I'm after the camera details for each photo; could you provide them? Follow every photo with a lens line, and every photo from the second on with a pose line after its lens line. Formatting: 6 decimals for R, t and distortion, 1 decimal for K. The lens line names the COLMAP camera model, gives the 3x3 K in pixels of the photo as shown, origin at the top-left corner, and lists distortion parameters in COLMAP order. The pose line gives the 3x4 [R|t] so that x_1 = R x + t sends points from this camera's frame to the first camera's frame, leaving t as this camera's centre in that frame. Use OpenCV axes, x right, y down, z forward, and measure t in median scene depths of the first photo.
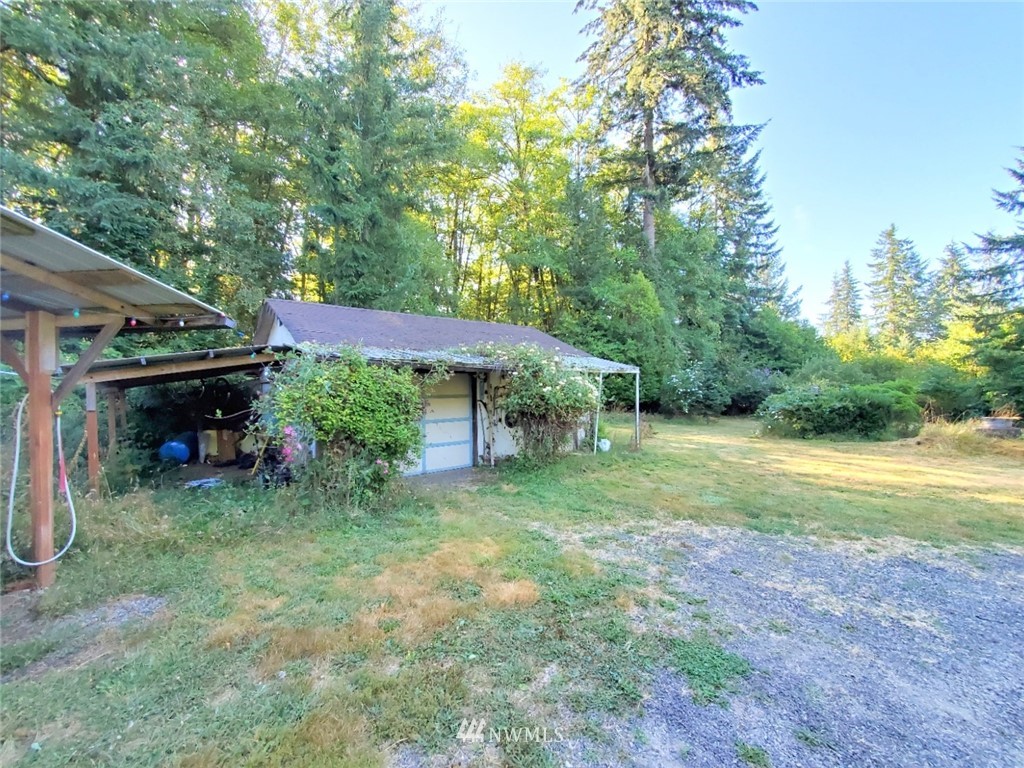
lens RADIAL K [[422.2, 0, 514.2], [0, 422.2, 388.7], [0, 0, 1]] dist [0.000435, -0.000399]
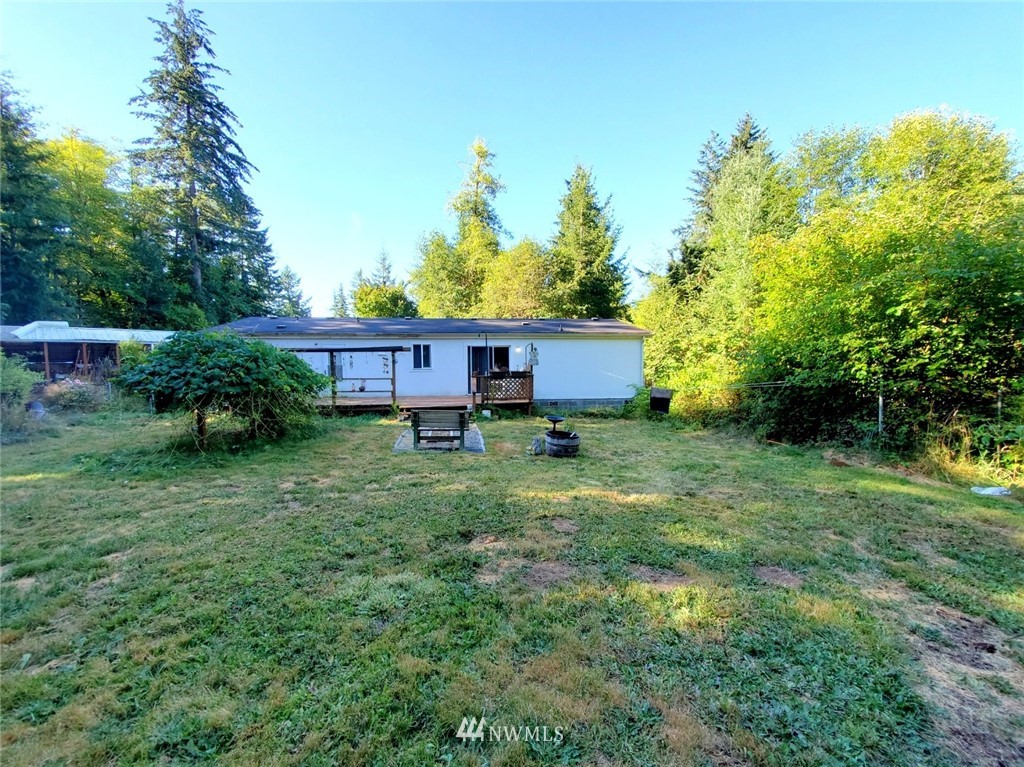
lens RADIAL K [[422.2, 0, 514.2], [0, 422.2, 388.2], [0, 0, 1]] dist [0.000435, -0.000399]
pose [[0.542597, -0.042525, 0.838916, -0.318628], [0.008420, 0.998943, 0.045191, 0.006324], [-0.839951, -0.017457, 0.542381, -0.733011]]
